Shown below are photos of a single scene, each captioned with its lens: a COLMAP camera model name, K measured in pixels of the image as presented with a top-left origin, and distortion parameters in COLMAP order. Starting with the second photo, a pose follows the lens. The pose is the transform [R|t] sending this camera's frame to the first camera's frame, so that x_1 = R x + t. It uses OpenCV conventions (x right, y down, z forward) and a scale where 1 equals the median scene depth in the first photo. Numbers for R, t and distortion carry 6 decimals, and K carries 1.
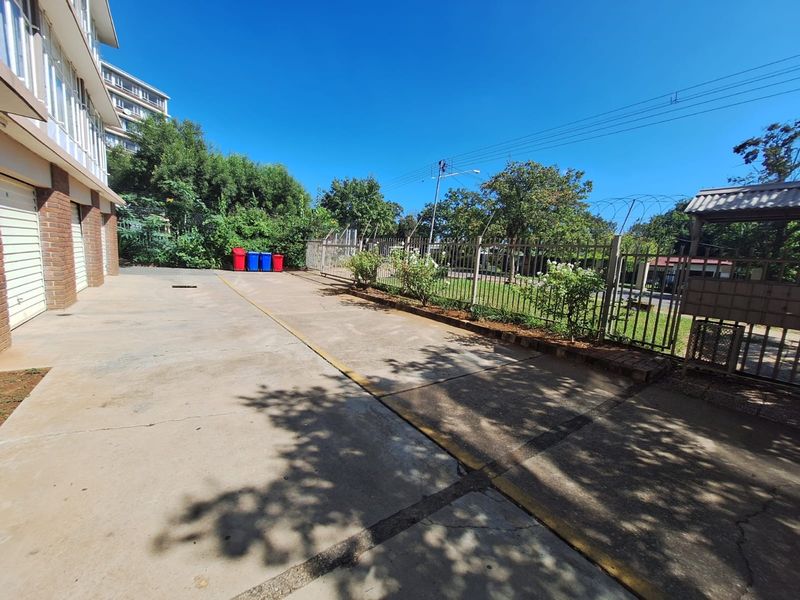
lens RADIAL K [[316.4, 0, 400.6], [0, 316.4, 301.8], [0, 0, 1]] dist [-0.003693, -0.000105]
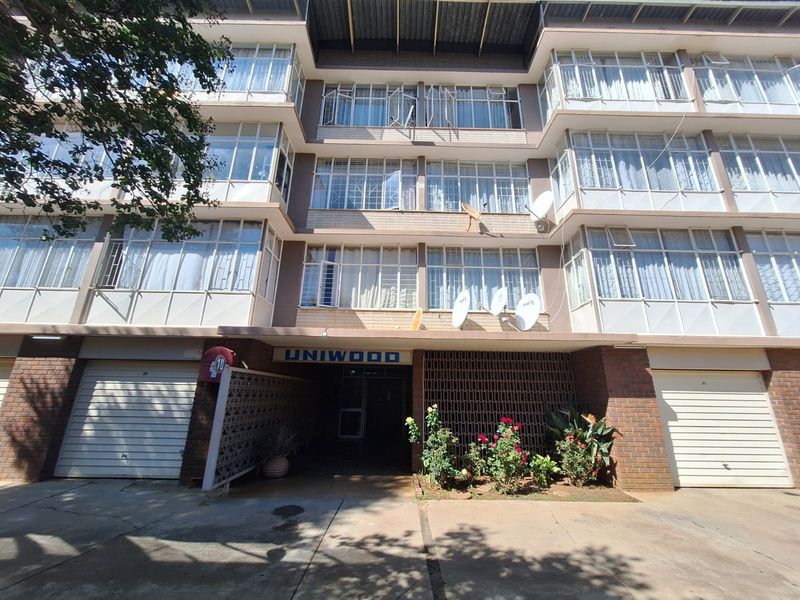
lens RADIAL K [[316.4, 0, 400.6], [0, 316.4, 301.8], [0, 0, 1]] dist [-0.003693, -0.000105]
pose [[-0.580970, -0.304719, -0.754732, 1.579526], [-0.172803, 0.952313, -0.251472, -0.197335], [0.795369, -0.015678, -0.605922, 1.647297]]
